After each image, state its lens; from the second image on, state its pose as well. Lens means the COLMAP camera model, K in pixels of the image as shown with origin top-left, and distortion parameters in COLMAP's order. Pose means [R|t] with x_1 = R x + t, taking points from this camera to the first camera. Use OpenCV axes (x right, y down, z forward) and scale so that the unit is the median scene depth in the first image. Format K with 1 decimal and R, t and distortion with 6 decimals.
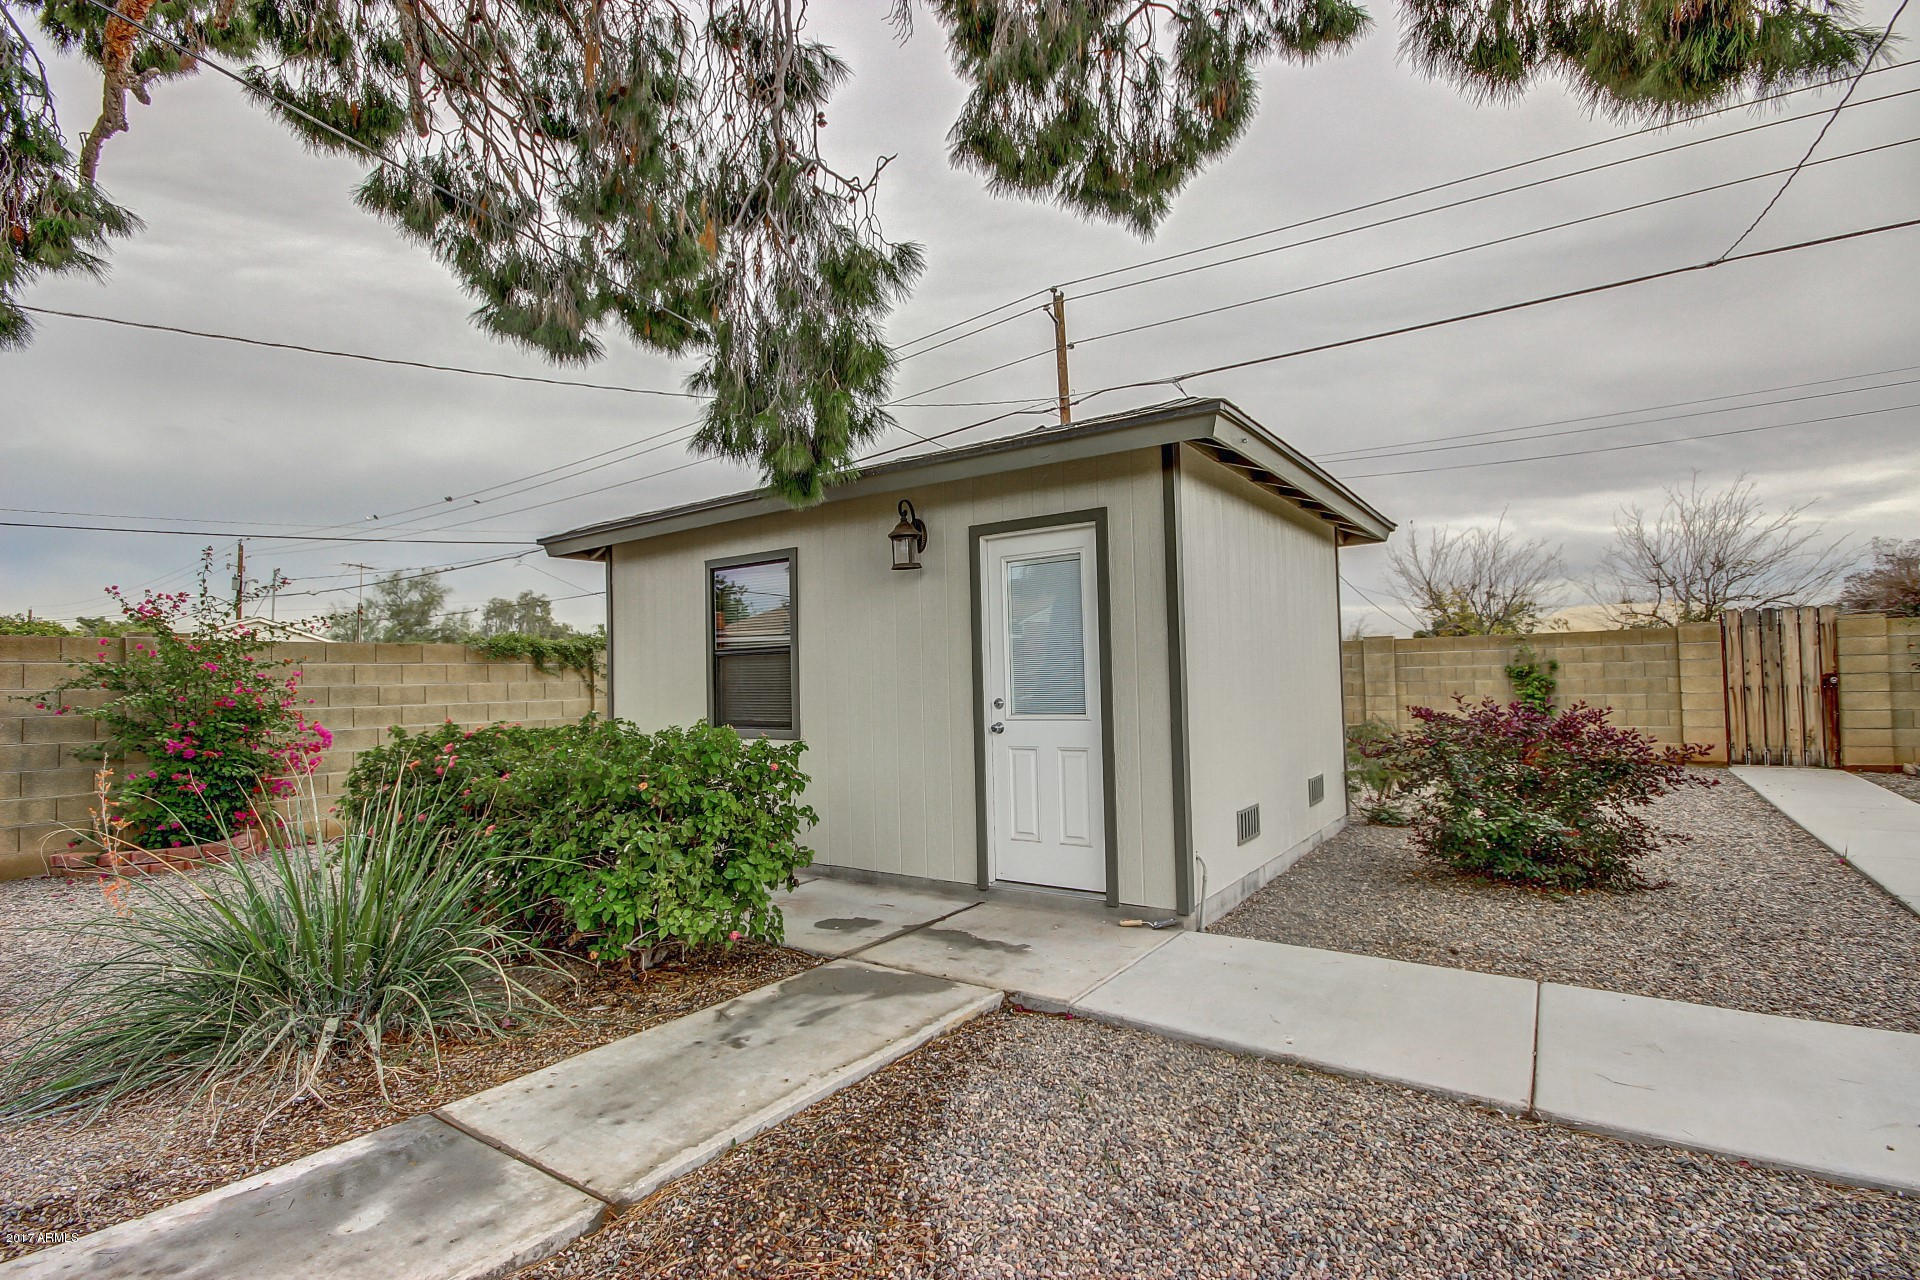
lens RADIAL K [[884.6, 0, 965.4], [0, 884.6, 645.8], [0, 0, 1]] dist [0.015288, -0.015318]
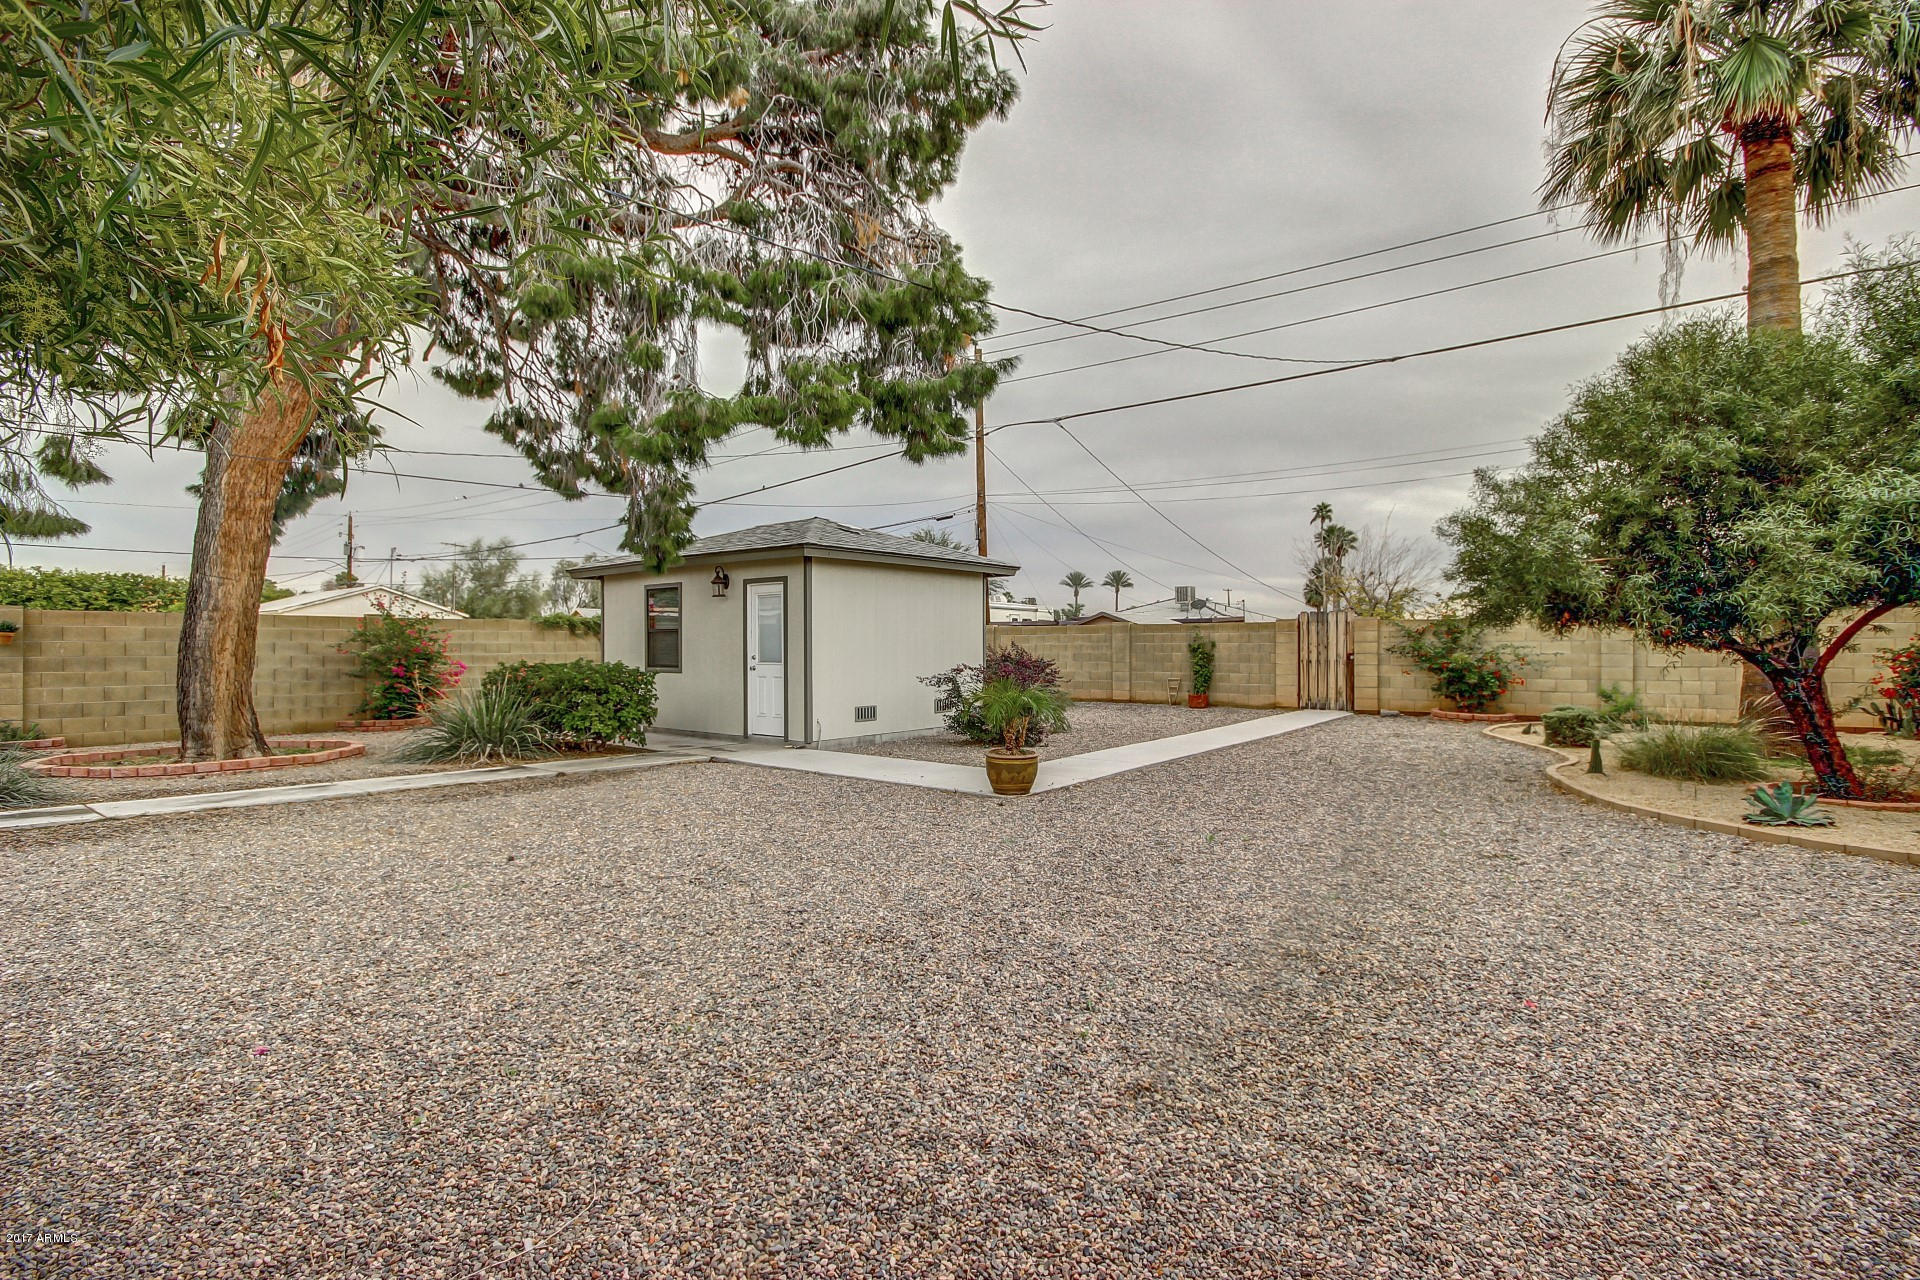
lens RADIAL K [[884.6, 0, 965.4], [0, 884.6, 645.8], [0, 0, 1]] dist [0.015288, -0.015318]
pose [[0.997785, 0.021098, -0.063092, 0.583344], [-0.018422, 0.998918, 0.042700, -0.058777], [0.063925, -0.041443, 0.997094, -1.004215]]
